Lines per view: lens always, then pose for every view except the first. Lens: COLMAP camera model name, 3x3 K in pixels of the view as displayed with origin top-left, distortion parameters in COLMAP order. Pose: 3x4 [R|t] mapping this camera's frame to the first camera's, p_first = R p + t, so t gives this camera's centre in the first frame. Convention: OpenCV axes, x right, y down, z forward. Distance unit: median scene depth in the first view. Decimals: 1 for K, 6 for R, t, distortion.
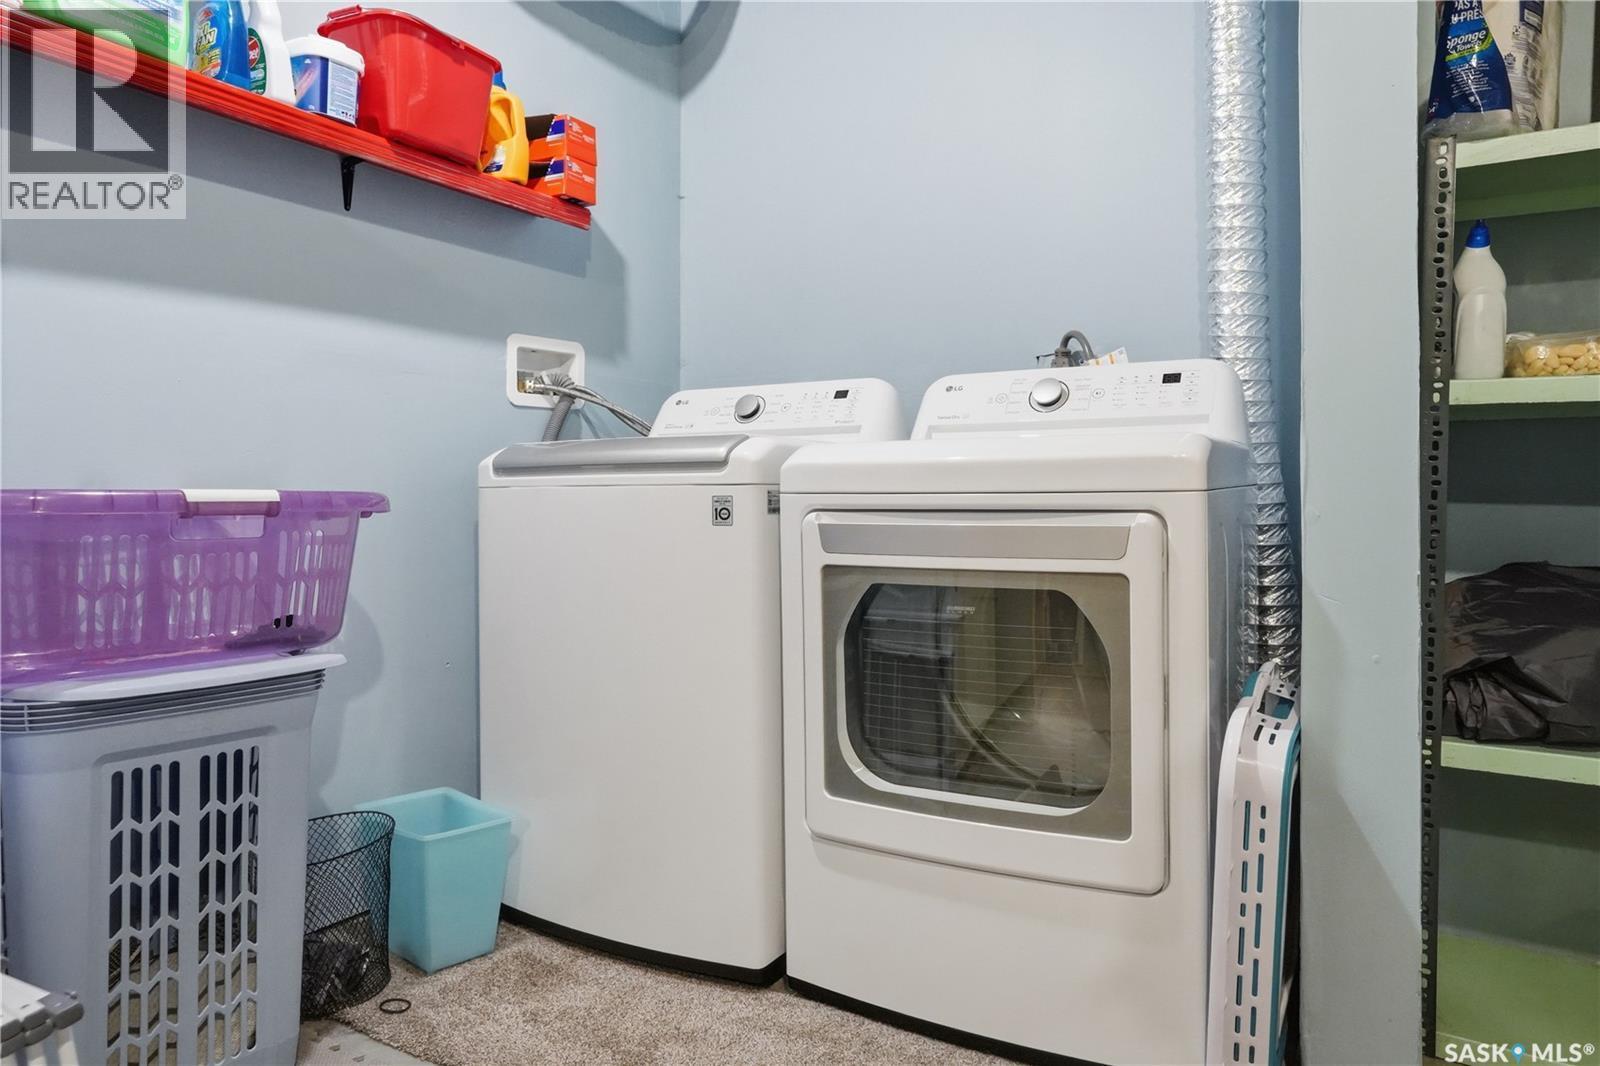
lens RADIAL K [[1063.9, 0, 800.5], [0, 1063.9, 491.3], [0, 0, 1]] dist [0.004087, 0.003856]
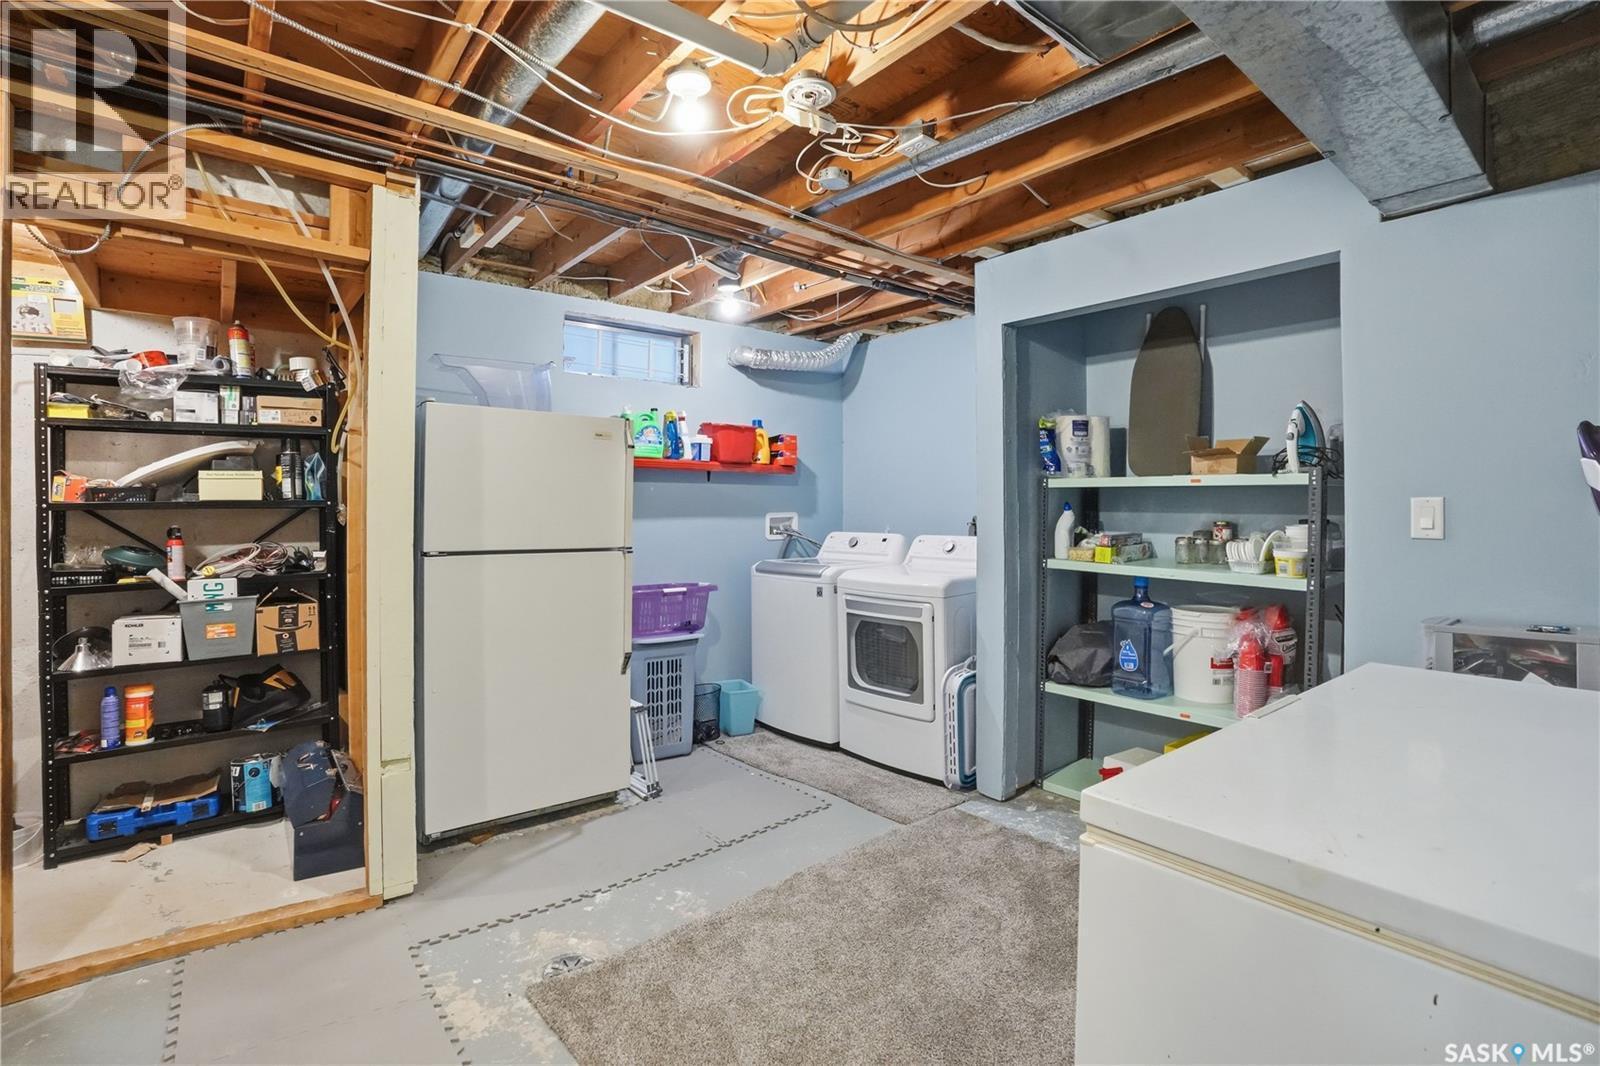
lens RADIAL K [[774.1, 0, 797.2], [0, 774.1, 494.7], [0, 0, 1]] dist [-0.065596, 0.025465]
pose [[0.946002, -0.006921, -0.324086, 0.570459], [0.002960, 0.999915, -0.012715, -0.226549], [0.324146, 0.011069, 0.945942, -1.079546]]
